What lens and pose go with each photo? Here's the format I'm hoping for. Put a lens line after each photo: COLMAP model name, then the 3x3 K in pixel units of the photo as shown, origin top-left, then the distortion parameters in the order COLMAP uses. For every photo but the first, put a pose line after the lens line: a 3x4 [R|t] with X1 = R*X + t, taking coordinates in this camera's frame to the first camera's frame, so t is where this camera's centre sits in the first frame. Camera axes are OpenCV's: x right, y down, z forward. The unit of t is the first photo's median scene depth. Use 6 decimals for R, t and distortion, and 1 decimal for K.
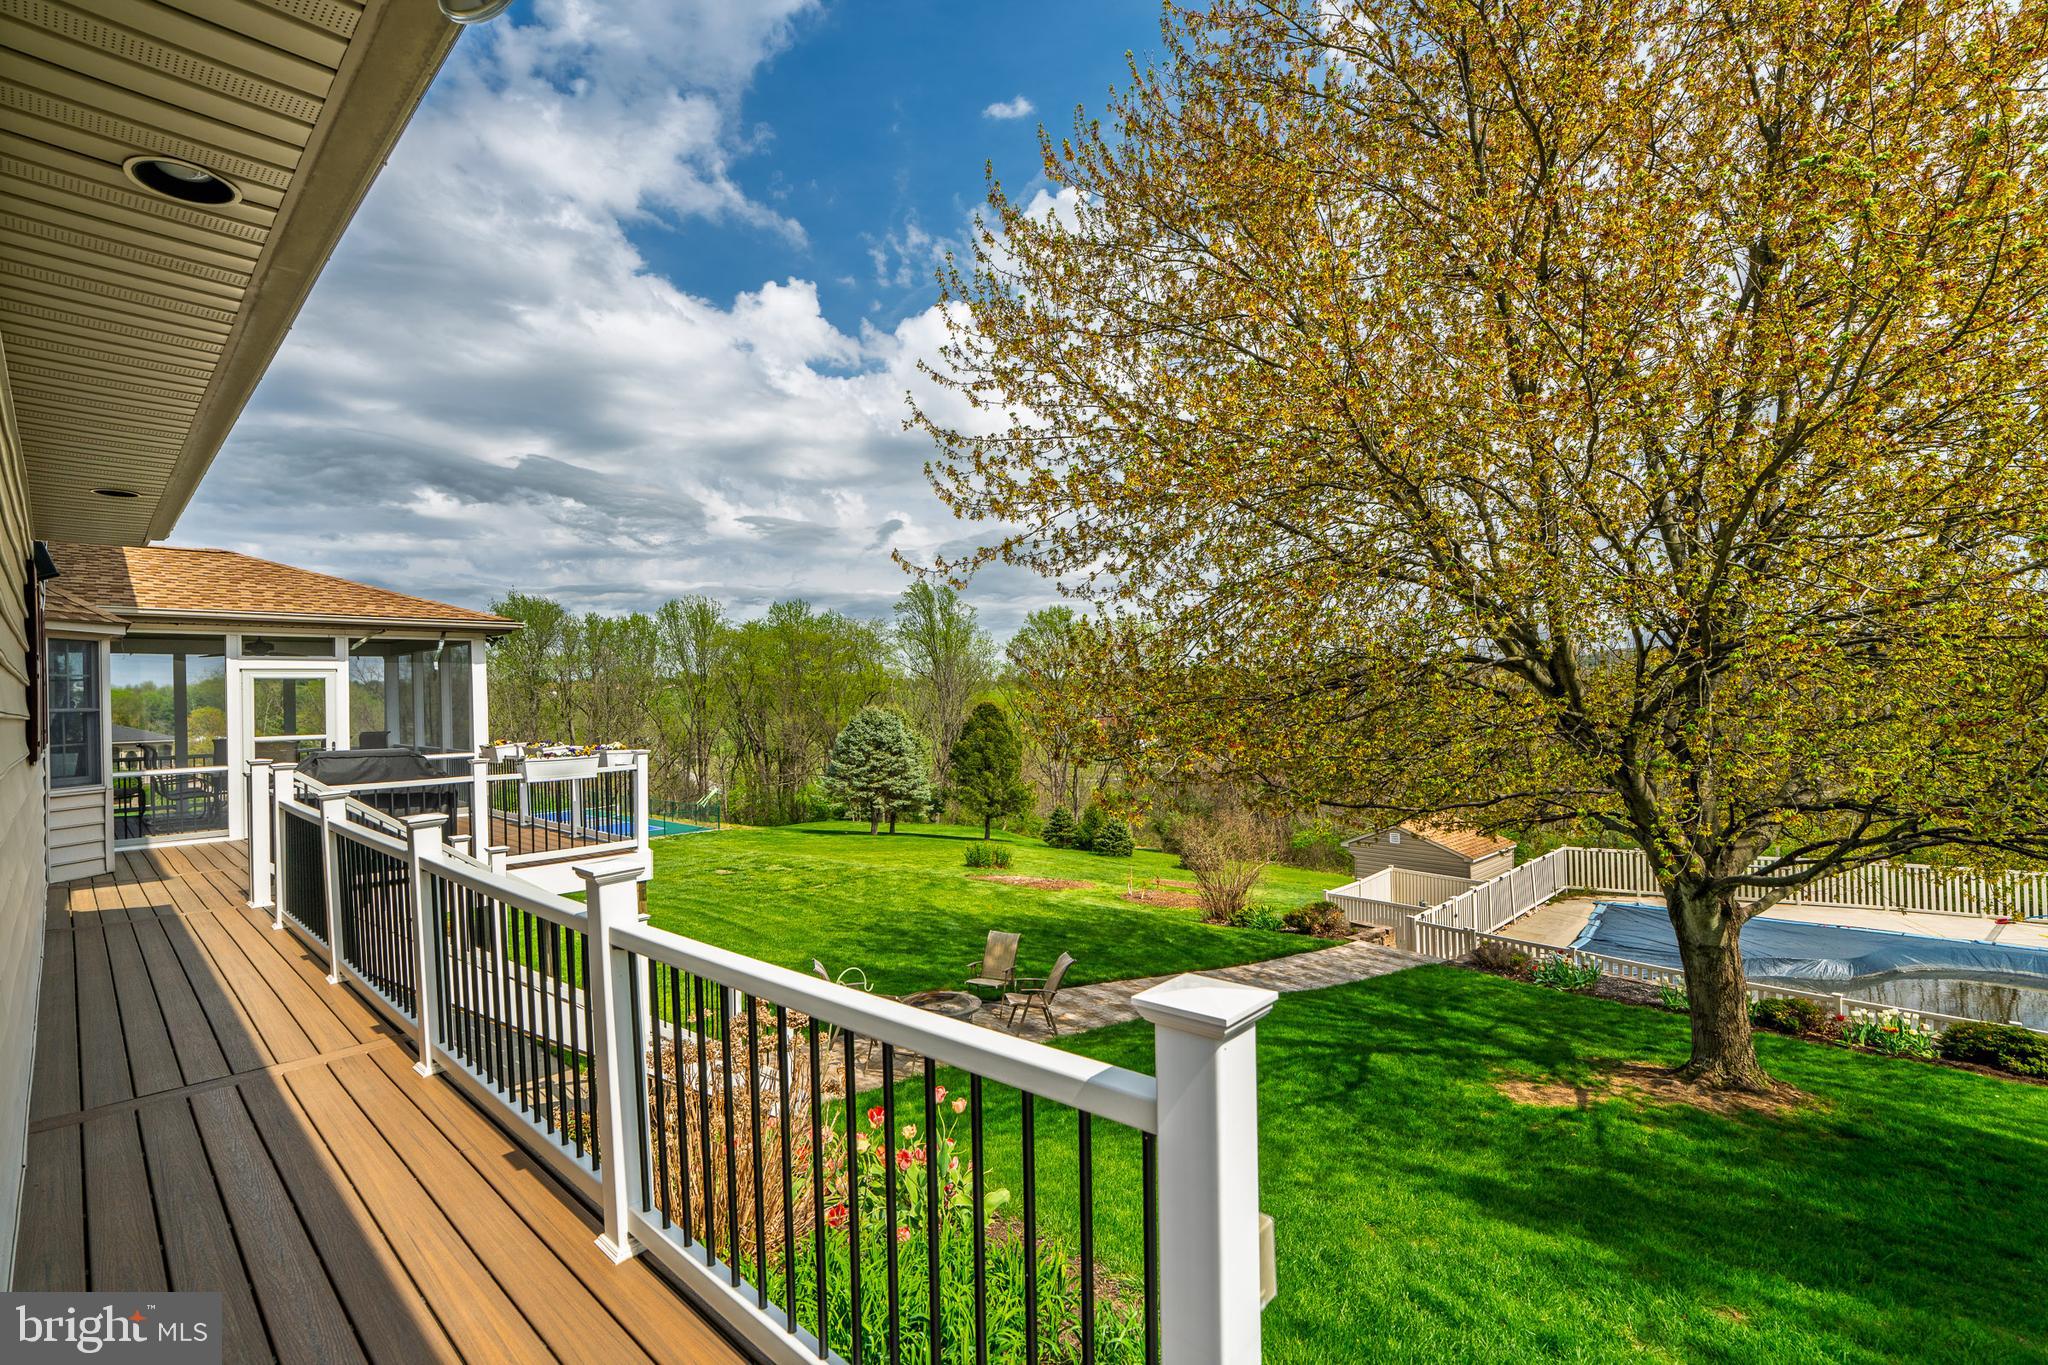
lens RADIAL K [[914.4, 0, 1006.5], [0, 914.4, 688.8], [0, 0, 1]] dist [-0.004038, 0.001787]
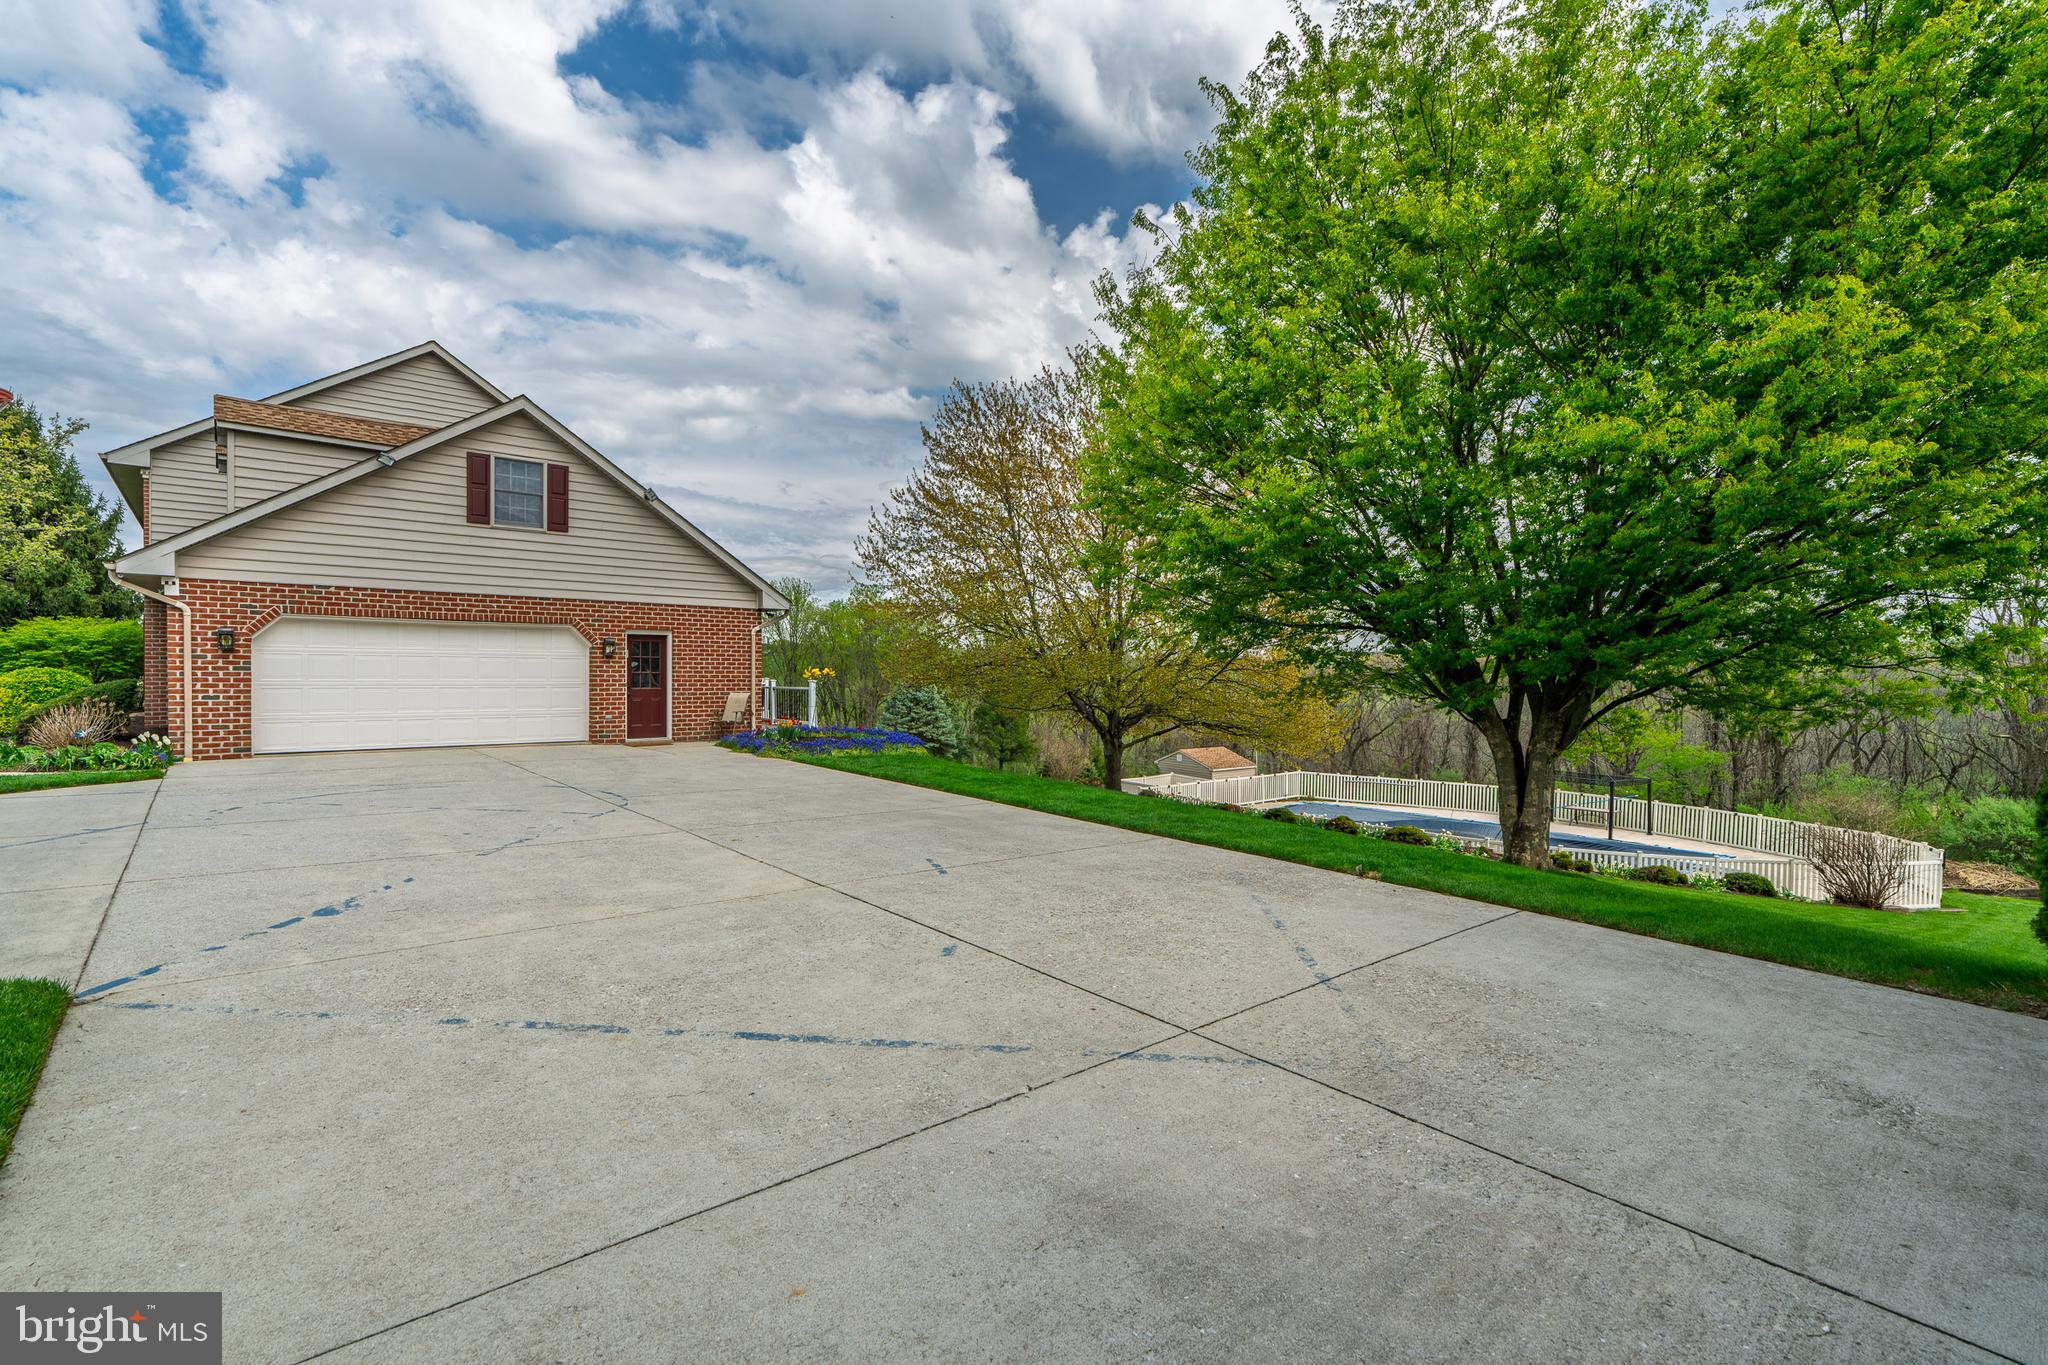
lens RADIAL K [[914.4, 0, 1013.0], [0, 914.4, 678.8], [0, 0, 1]] dist [-0.004038, 0.001787]
pose [[0.995496, 0.036238, -0.087607, 0.369096], [-0.034822, 0.999238, 0.017642, -0.006187], [0.088179, -0.014512, 0.995999, -1.057060]]
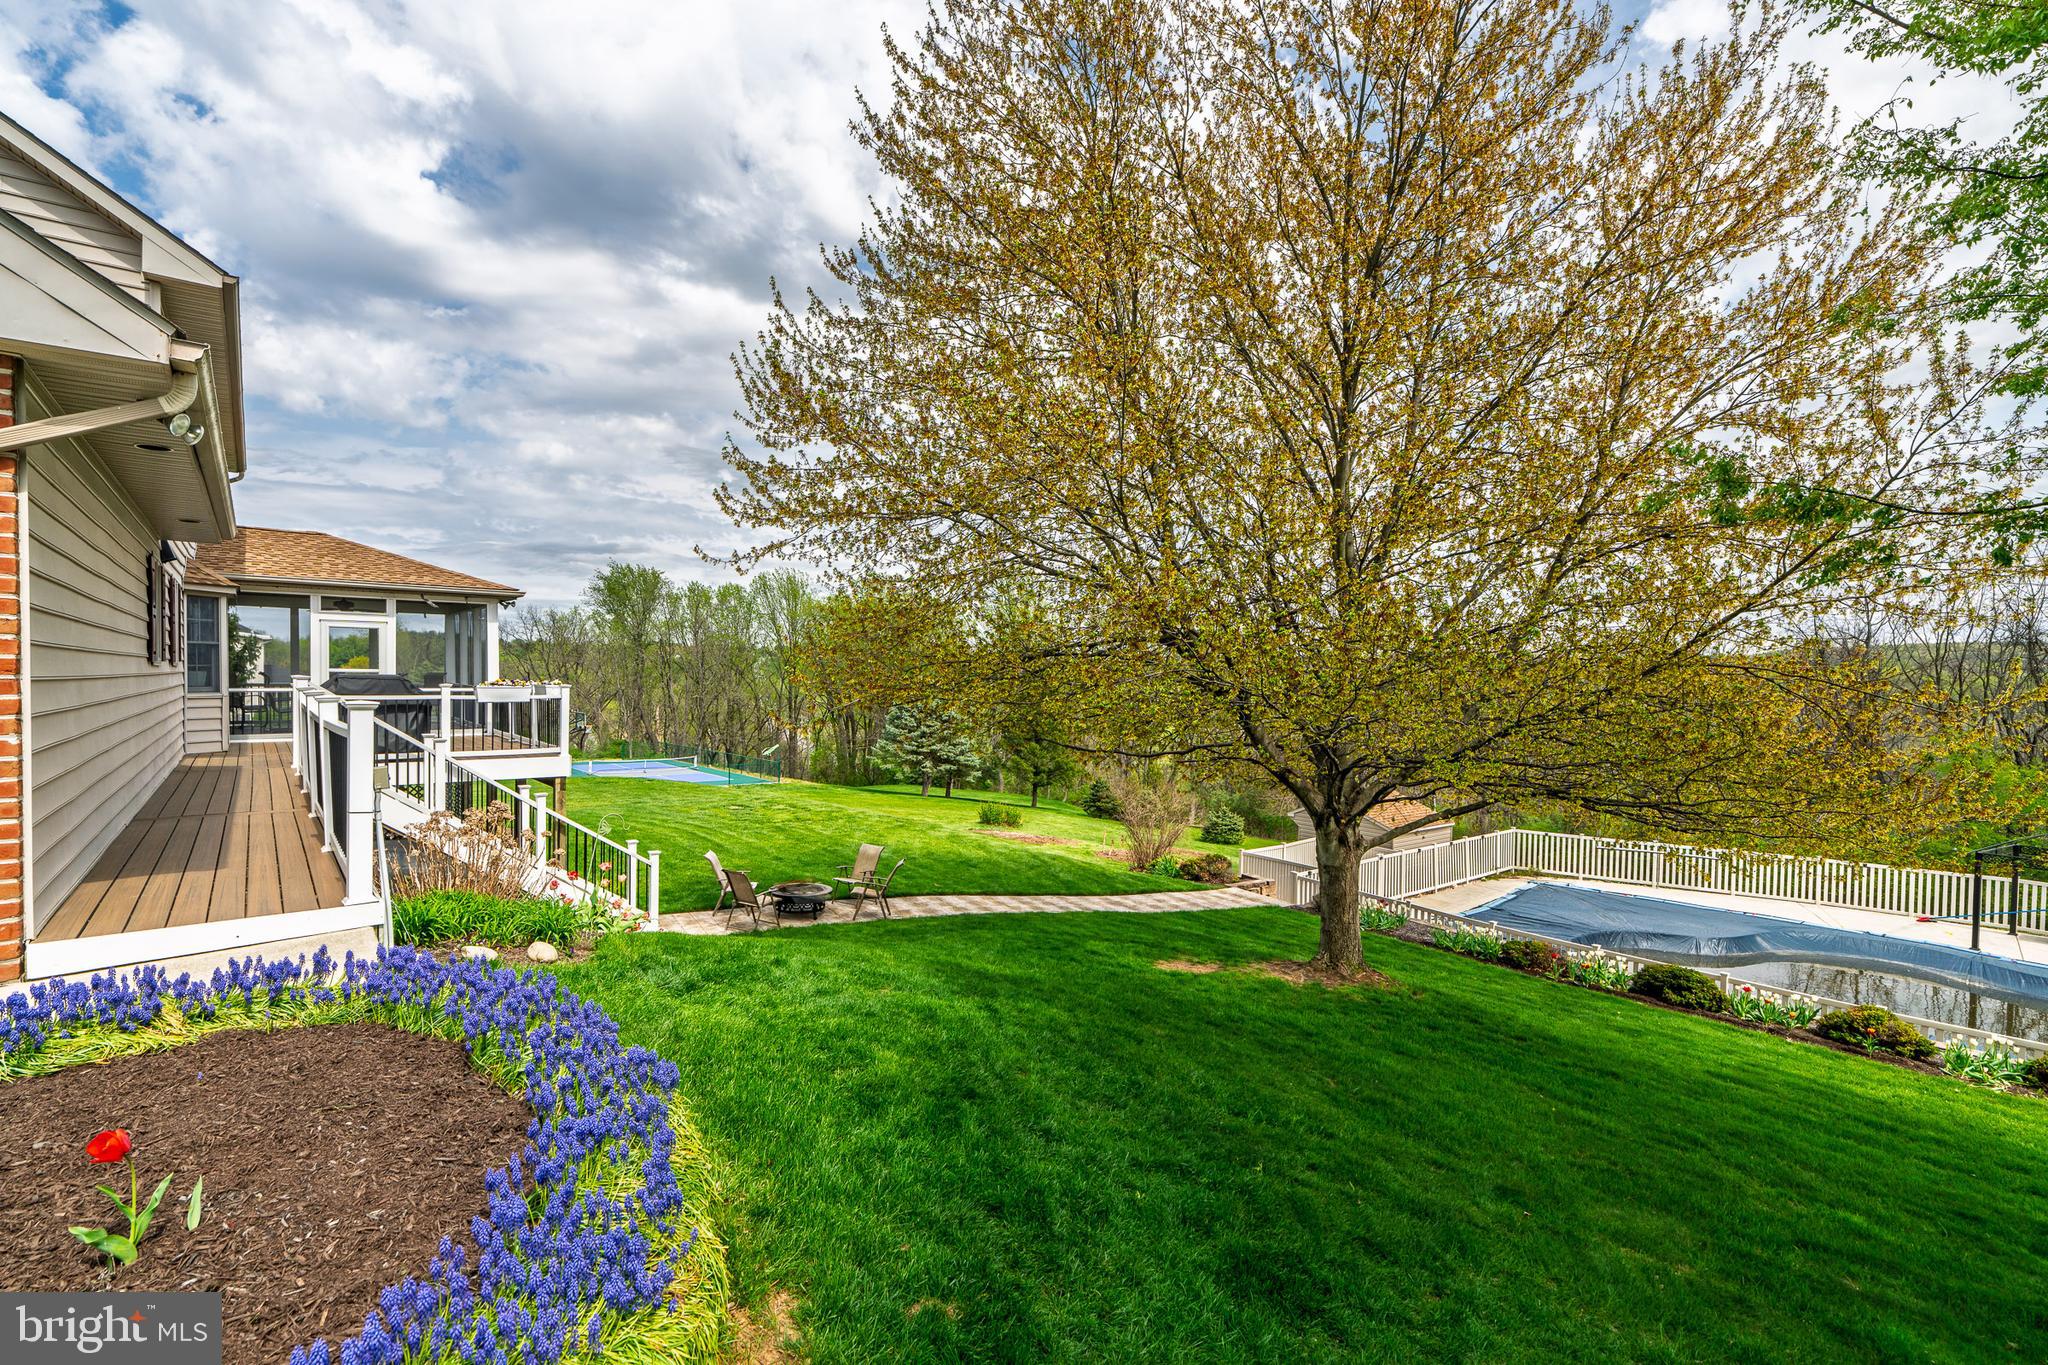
lens RADIAL K [[914.4, 0, 1013.0], [0, 914.4, 682.6], [0, 0, 1]] dist [-0.004038, 0.001787]
pose [[0.992872, 0.037110, -0.113264, 0.238855], [-0.035194, 0.999202, 0.018870, 0.007227], [0.113874, -0.014750, 0.993386, -0.172647]]
